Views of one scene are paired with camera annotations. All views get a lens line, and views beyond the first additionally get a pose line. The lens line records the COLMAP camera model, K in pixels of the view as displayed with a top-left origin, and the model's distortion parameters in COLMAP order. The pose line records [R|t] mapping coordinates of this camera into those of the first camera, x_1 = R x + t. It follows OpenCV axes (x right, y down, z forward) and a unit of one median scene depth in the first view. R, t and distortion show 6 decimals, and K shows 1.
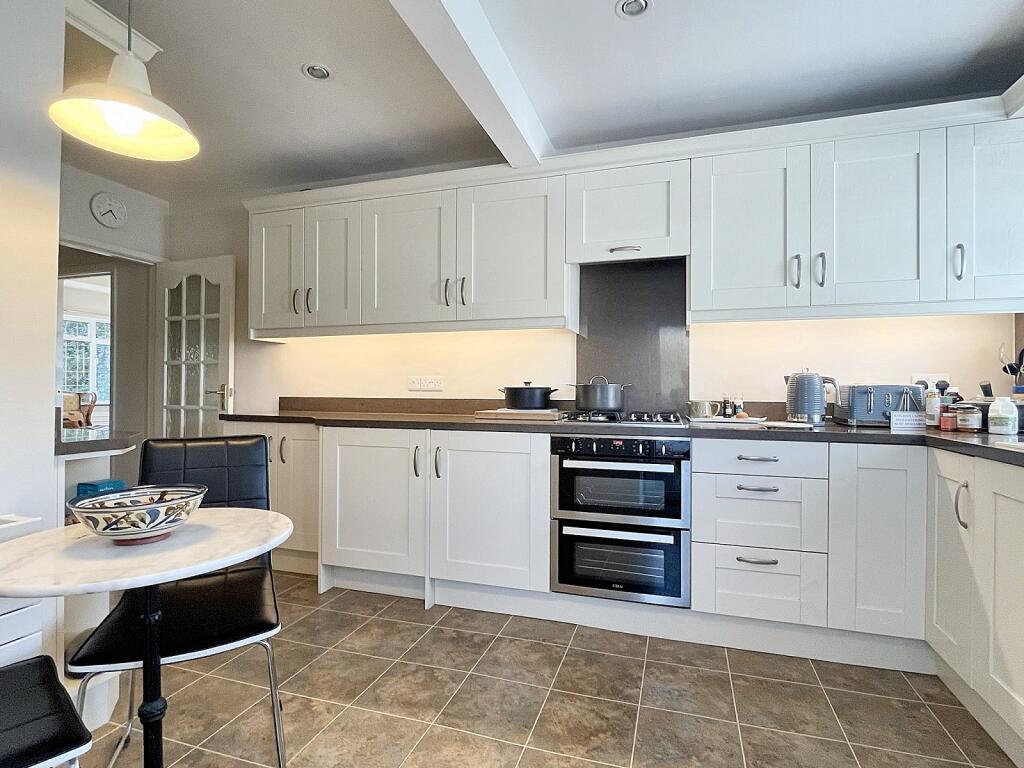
lens RADIAL K [[513.0, 0, 516.7], [0, 513.0, 386.0], [0, 0, 1]] dist [-0.001583, -0.000541]
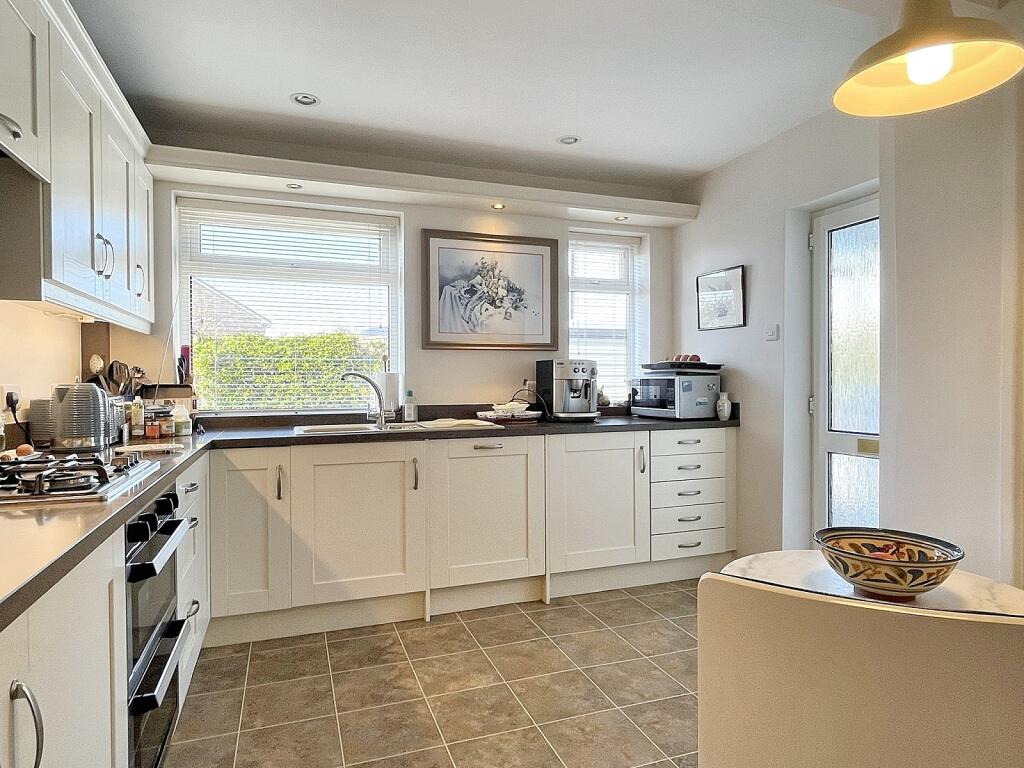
lens RADIAL K [[619.7, 0, 514.3], [0, 619.7, 387.4], [0, 0, 1]] dist [0.000489, -0.003567]
pose [[-0.611338, -0.011172, 0.791291, -0.607221], [-0.001325, 0.999913, 0.013094, -0.035198], [-0.791369, 0.006956, -0.611299, 1.105811]]
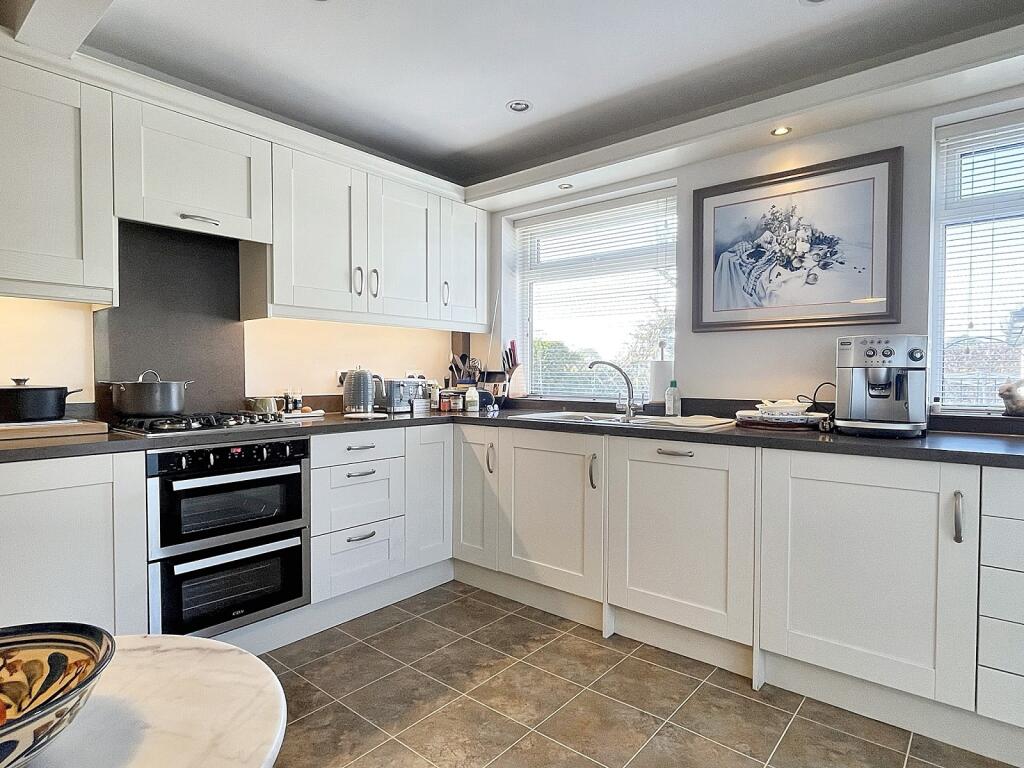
lens RADIAL K [[566.6, 0, 511.7], [0, 566.6, 387.3], [0, 0, 1]] dist [-0.003355, -0.001959]
pose [[0.388932, -0.027241, 0.920864, -0.504840], [-0.004794, 0.999489, 0.031592, -0.029408], [-0.921254, -0.016702, 0.388603, 0.196520]]
